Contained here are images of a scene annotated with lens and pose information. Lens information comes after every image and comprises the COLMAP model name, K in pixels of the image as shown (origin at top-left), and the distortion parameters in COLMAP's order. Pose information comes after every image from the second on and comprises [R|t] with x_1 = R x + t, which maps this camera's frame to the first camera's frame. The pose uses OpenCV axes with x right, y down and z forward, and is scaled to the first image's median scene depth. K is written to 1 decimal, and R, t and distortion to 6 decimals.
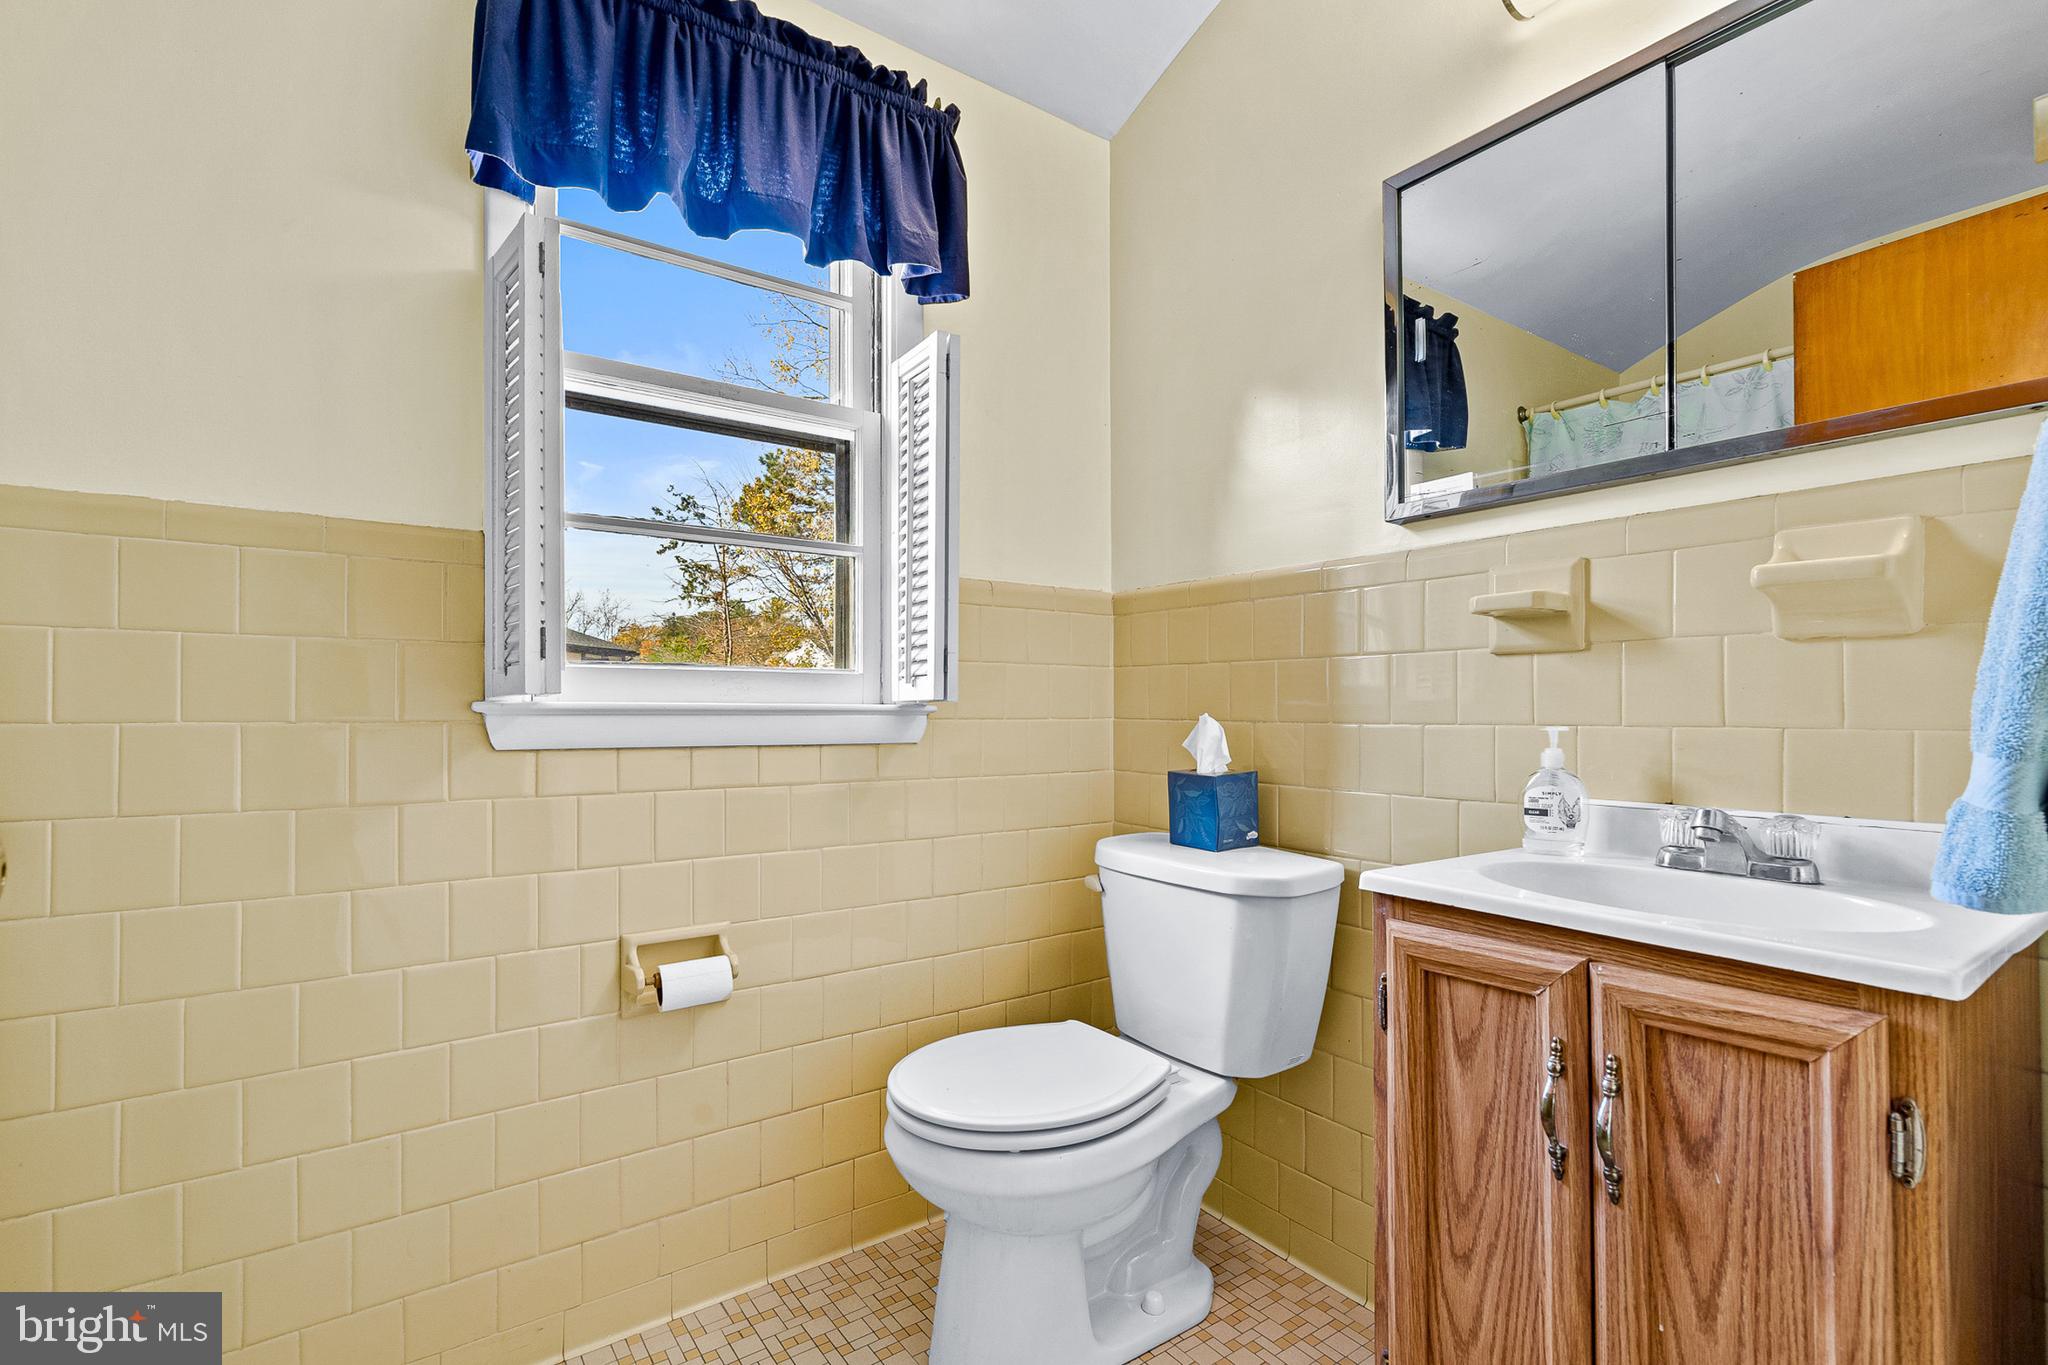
lens RADIAL K [[935.7, 0, 1010.3], [0, 935.7, 669.7], [0, 0, 1]] dist [-0.001552, 0.001274]
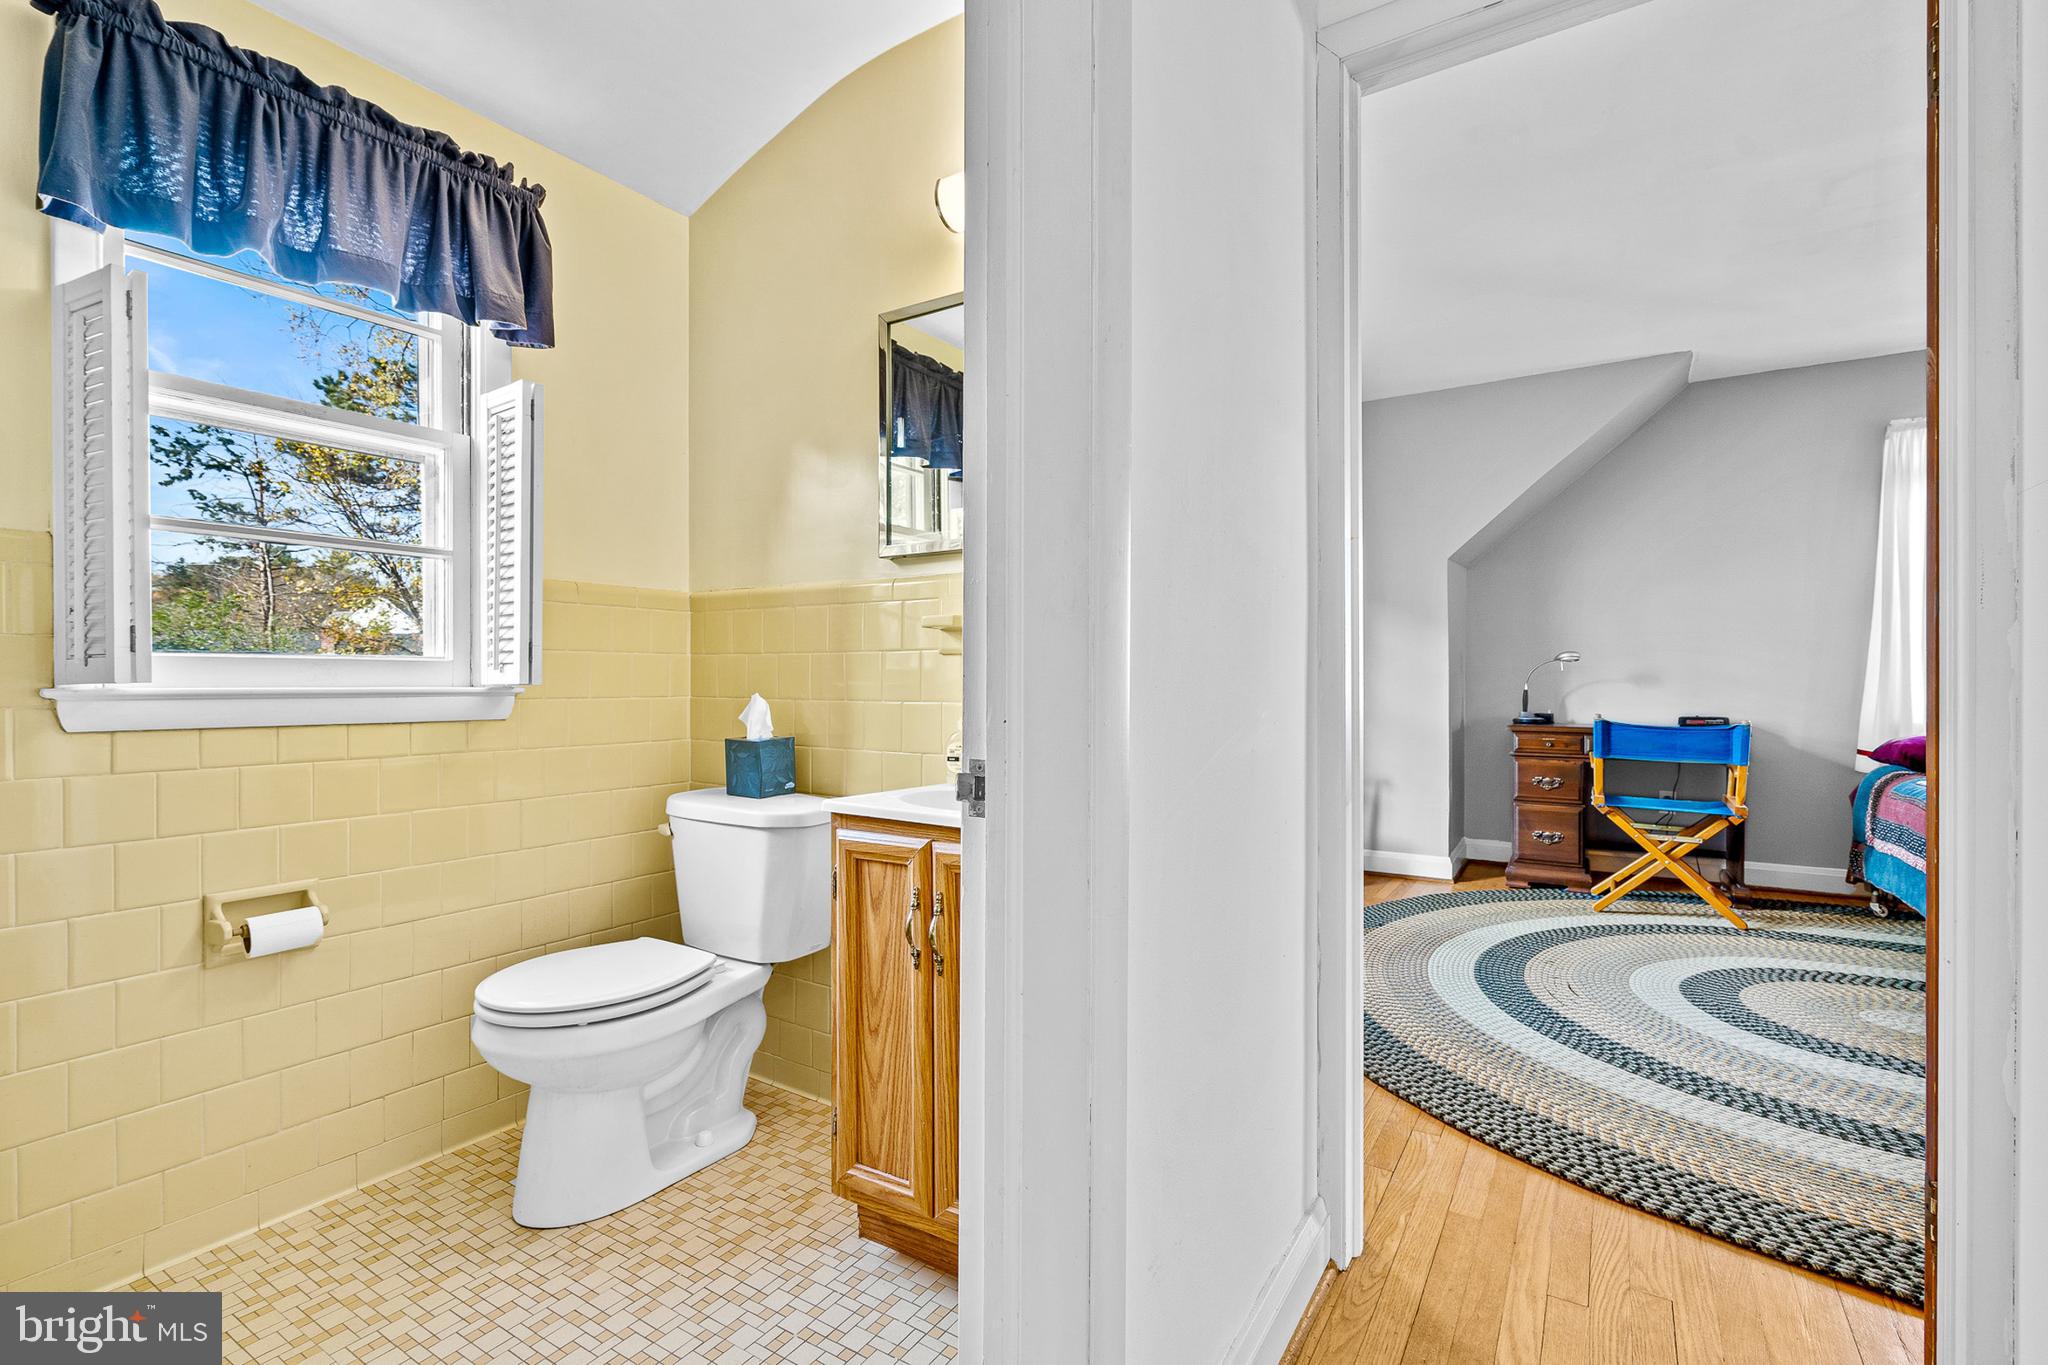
lens RADIAL K [[935.7, 0, 1010.3], [0, 935.7, 669.7], [0, 0, 1]] dist [-0.001552, 0.001274]
pose [[0.929126, 0.004627, 0.369735, 0.062606], [-0.016450, 0.999449, 0.028832, -0.032641], [-0.369398, -0.032871, 0.928690, -0.368478]]
